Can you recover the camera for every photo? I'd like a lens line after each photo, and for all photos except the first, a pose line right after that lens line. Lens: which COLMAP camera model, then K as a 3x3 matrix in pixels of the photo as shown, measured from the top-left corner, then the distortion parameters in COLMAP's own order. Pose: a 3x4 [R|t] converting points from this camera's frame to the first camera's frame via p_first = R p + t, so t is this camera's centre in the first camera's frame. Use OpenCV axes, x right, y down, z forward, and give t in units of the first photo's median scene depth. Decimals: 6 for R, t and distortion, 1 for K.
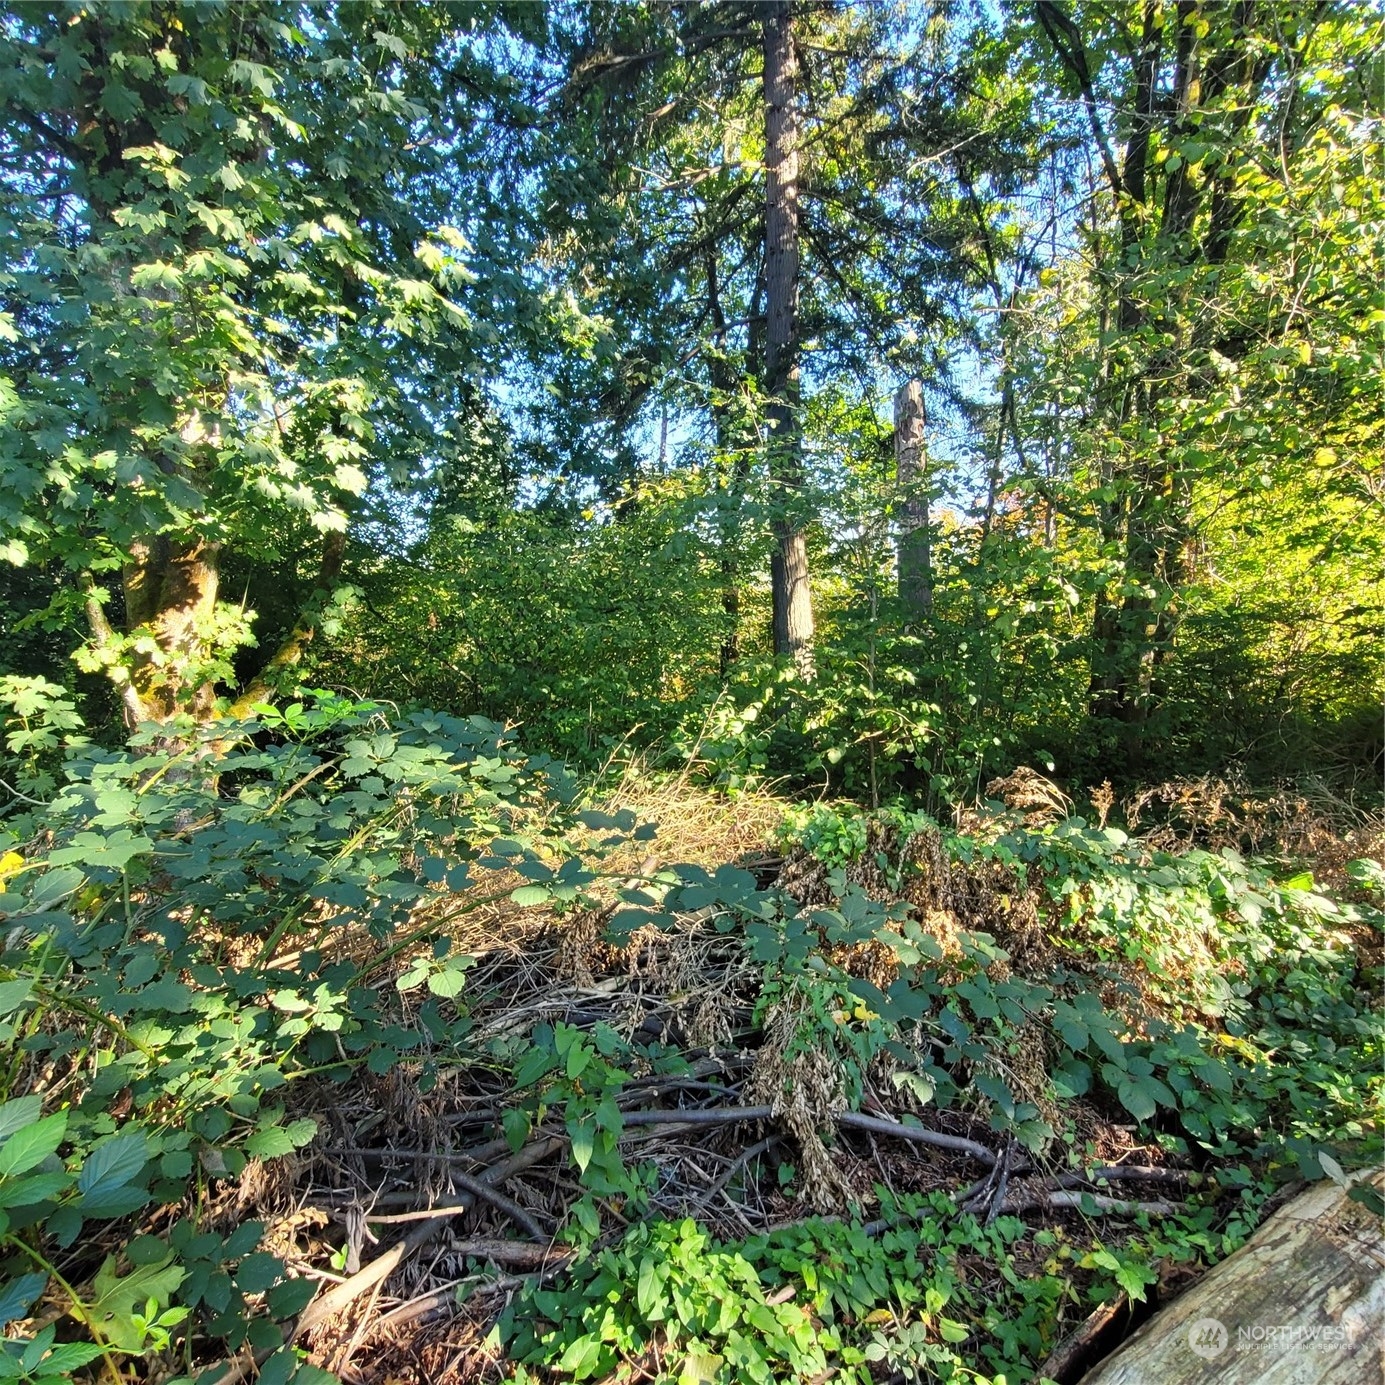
lens RADIAL K [[830.7, 0, 692.5], [0, 830.7, 703.2], [0, 0, 1]] dist [-0.002442, 0.000312]
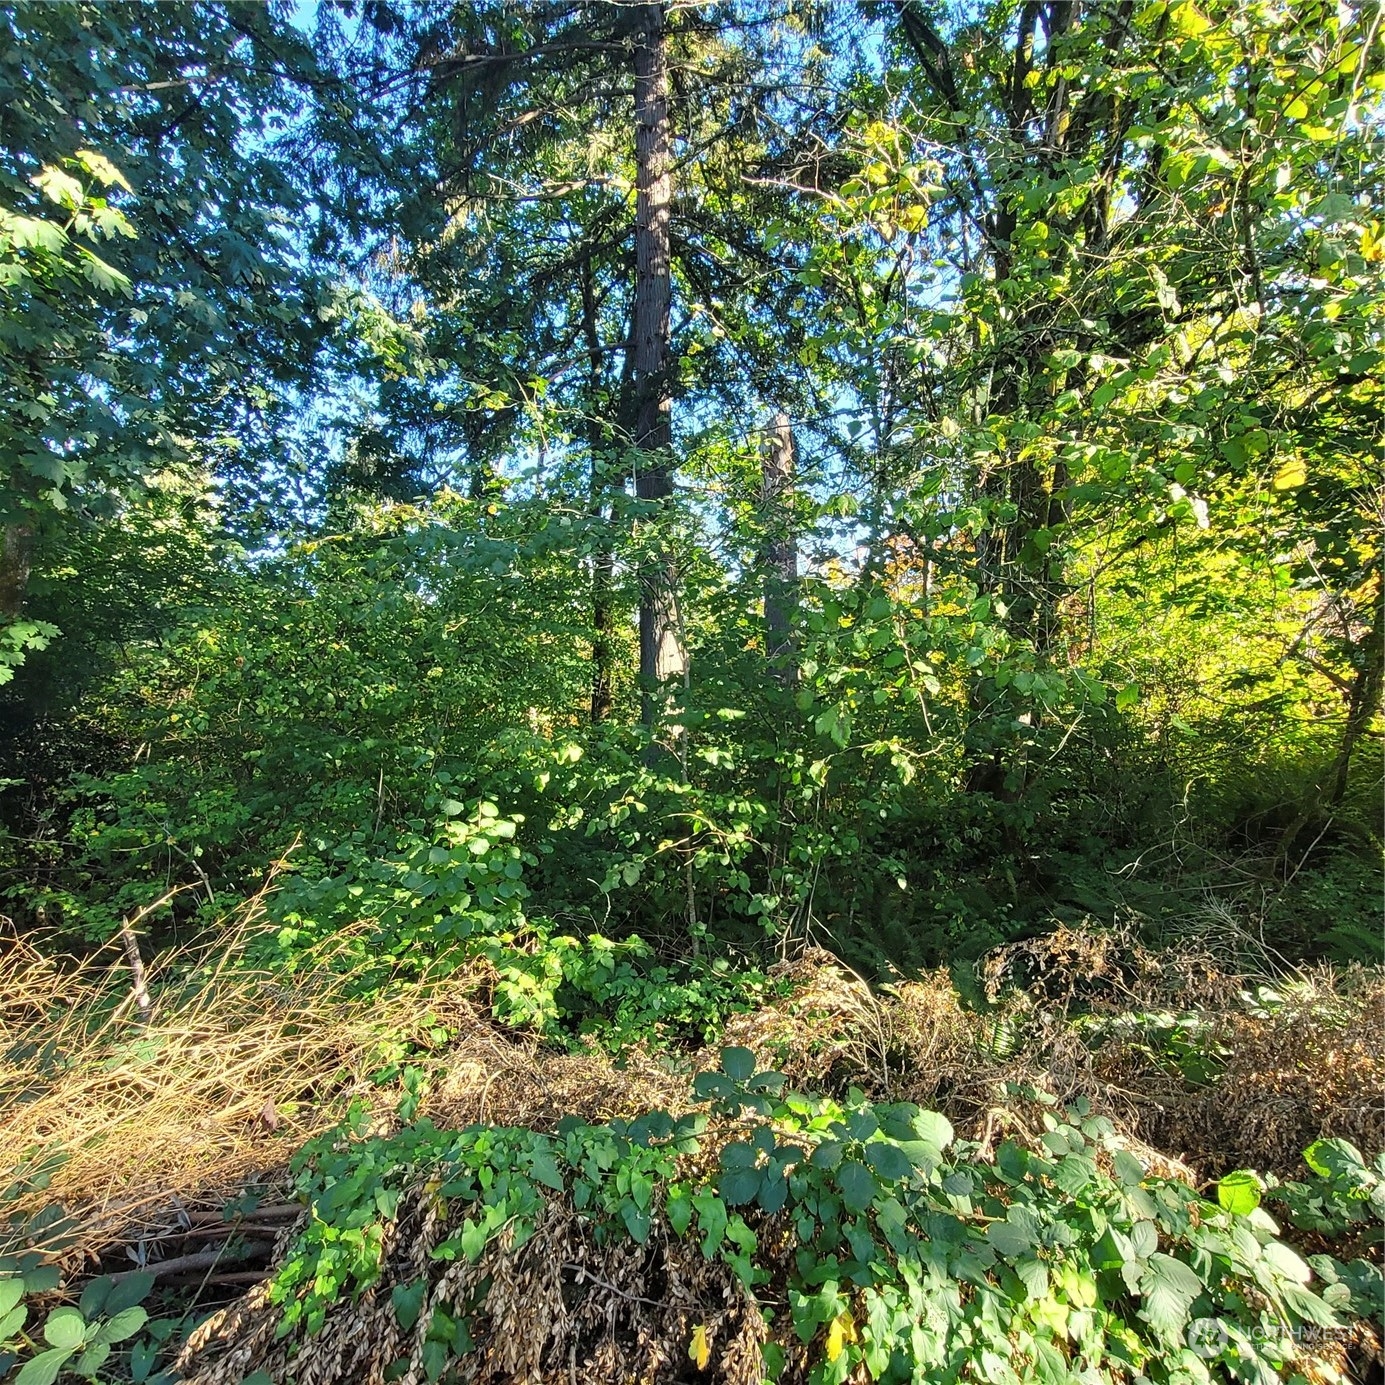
lens RADIAL K [[830.7, 0, 697.8], [0, 830.7, 702.5], [0, 0, 1]] dist [-0.002442, 0.000312]
pose [[0.993161, 0.011013, 0.116233, 0.056463], [-0.005558, 0.998872, -0.047157, -0.020570], [-0.116621, 0.046189, 0.992102, 0.089762]]
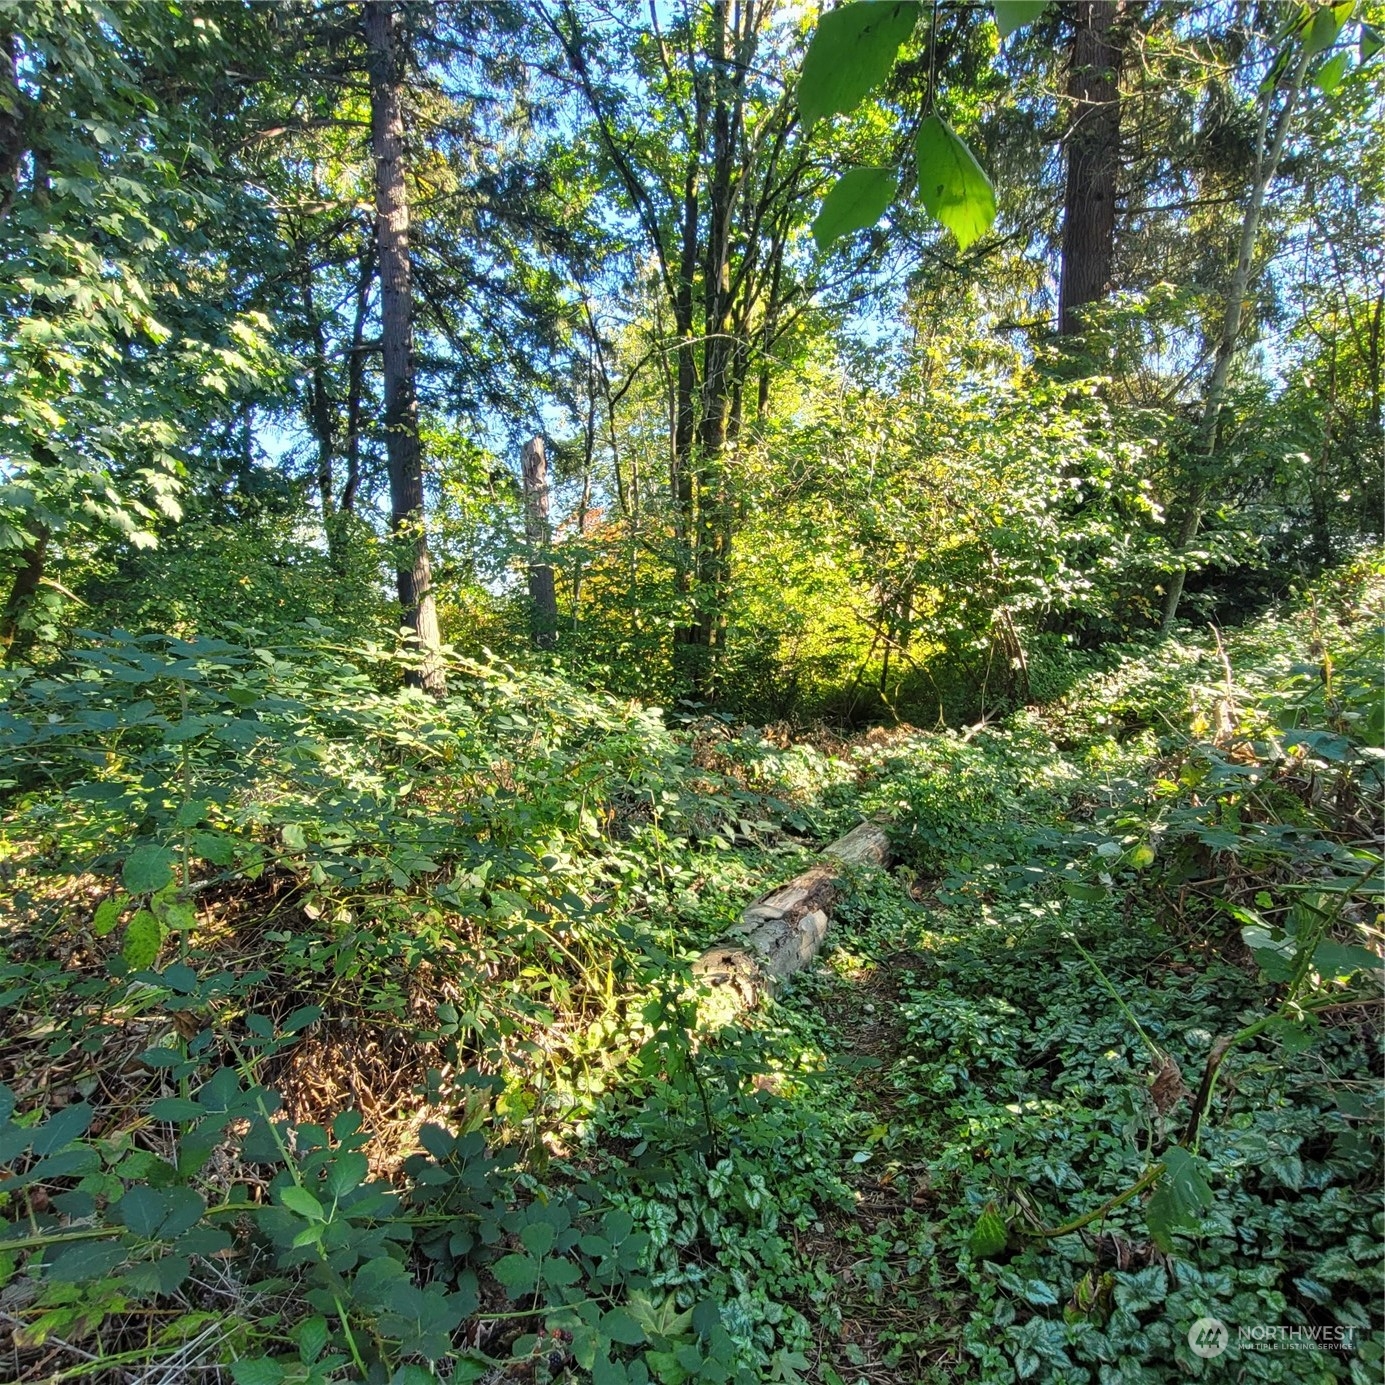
lens RADIAL K [[830.7, 0, 702.0], [0, 830.7, 689.9], [0, 0, 1]] dist [-0.002442, 0.000312]
pose [[0.858012, -0.026324, 0.512954, -0.123693], [0.040025, 0.999076, -0.015677, 0.011092], [-0.512067, 0.033982, 0.858273, -0.127079]]
